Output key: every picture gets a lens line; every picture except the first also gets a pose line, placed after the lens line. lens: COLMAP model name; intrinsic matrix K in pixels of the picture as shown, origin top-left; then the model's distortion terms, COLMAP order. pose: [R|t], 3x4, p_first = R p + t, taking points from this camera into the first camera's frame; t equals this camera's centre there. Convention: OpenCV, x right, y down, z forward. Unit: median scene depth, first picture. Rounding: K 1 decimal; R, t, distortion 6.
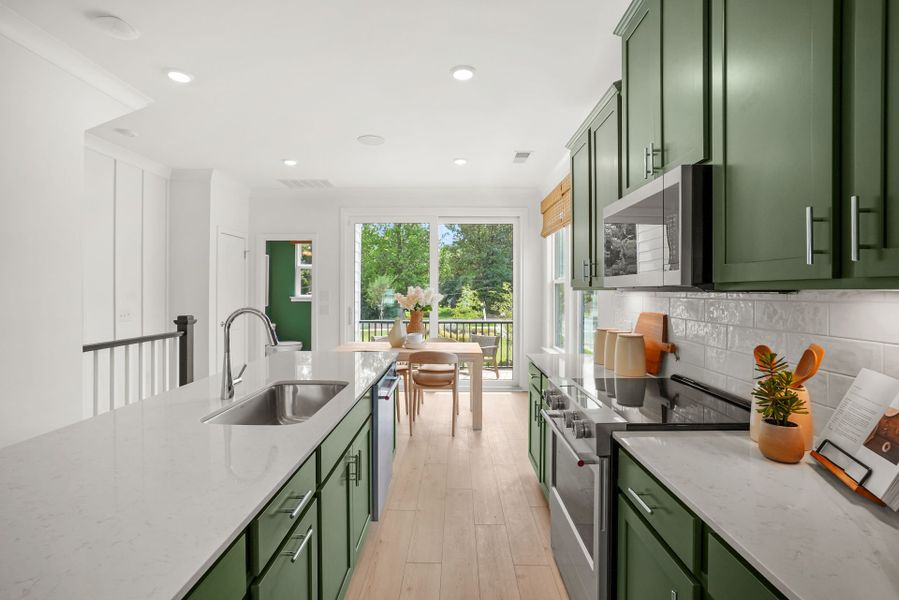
lens RADIAL K [[422.7, 0, 448.7], [0, 422.7, 290.4], [0, 0, 1]] dist [-0.051907, 0.026212]
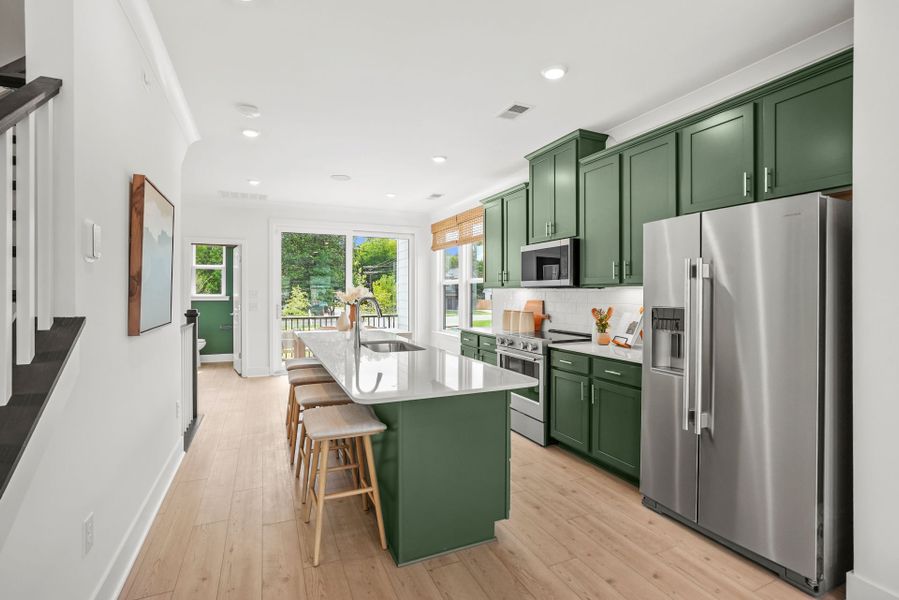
lens RADIAL K [[422.7, 0, 448.7], [0, 422.7, 290.4], [0, 0, 1]] dist [-0.051907, 0.026212]
pose [[0.908923, -0.000191, 0.416964, -0.754068], [0.001594, 0.999994, -0.003016, 0.016464], [-0.416961, 0.003405, 0.908918, -0.656947]]
